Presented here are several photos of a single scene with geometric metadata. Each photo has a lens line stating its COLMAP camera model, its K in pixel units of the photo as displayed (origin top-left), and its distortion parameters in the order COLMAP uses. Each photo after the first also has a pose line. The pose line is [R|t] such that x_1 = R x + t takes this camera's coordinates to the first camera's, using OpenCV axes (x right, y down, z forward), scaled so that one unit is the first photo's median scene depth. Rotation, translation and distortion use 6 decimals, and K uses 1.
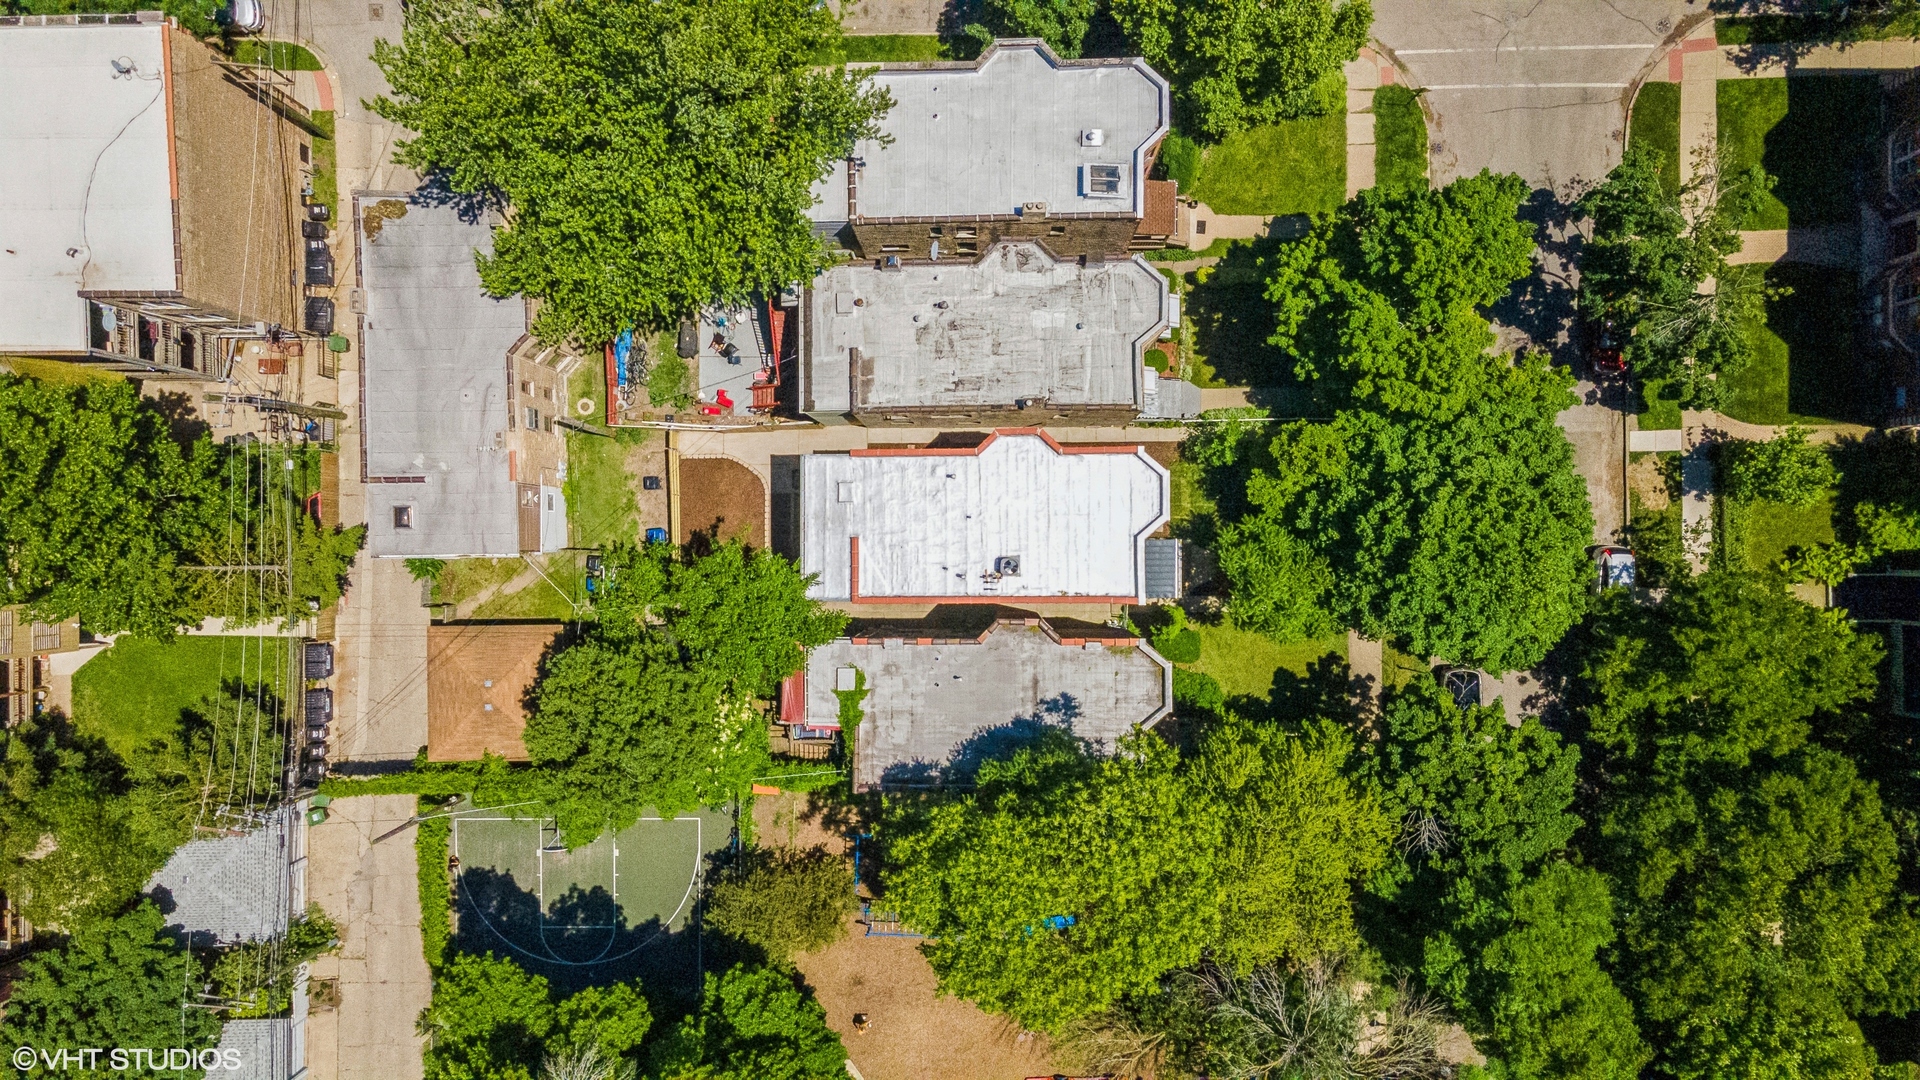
lens RADIAL K [[1359.2, 0, 960.0], [0, 1359.2, 540.0], [0, 0, 1]] dist [0.003230, 0.000015]
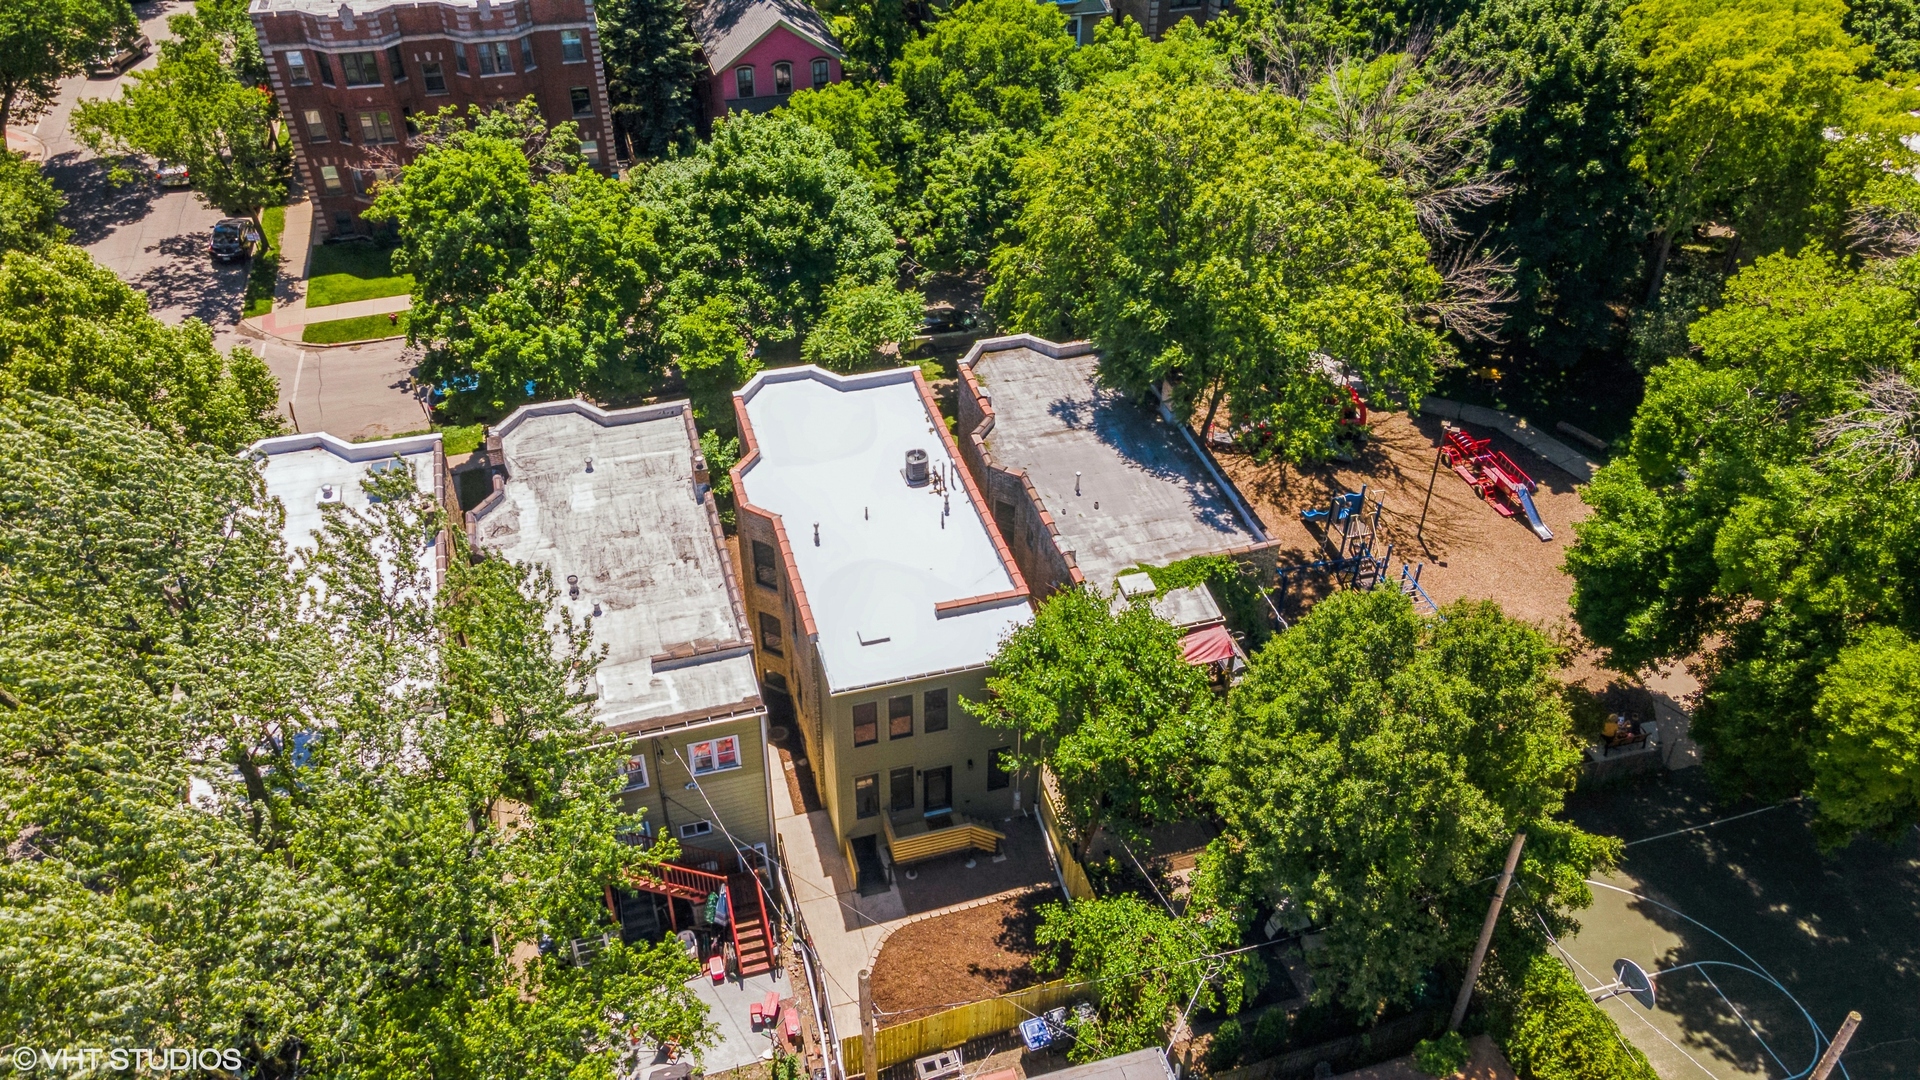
lens RADIAL K [[1359.2, 0, 960.0], [0, 1359.2, 540.0], [0, 0, 1]] dist [0.003230, 0.000015]
pose [[-0.283020, -0.569375, 0.771824, -0.575576], [0.959061, -0.159516, 0.234002, -0.141279], [-0.010116, 0.806453, 0.591211, 0.573612]]
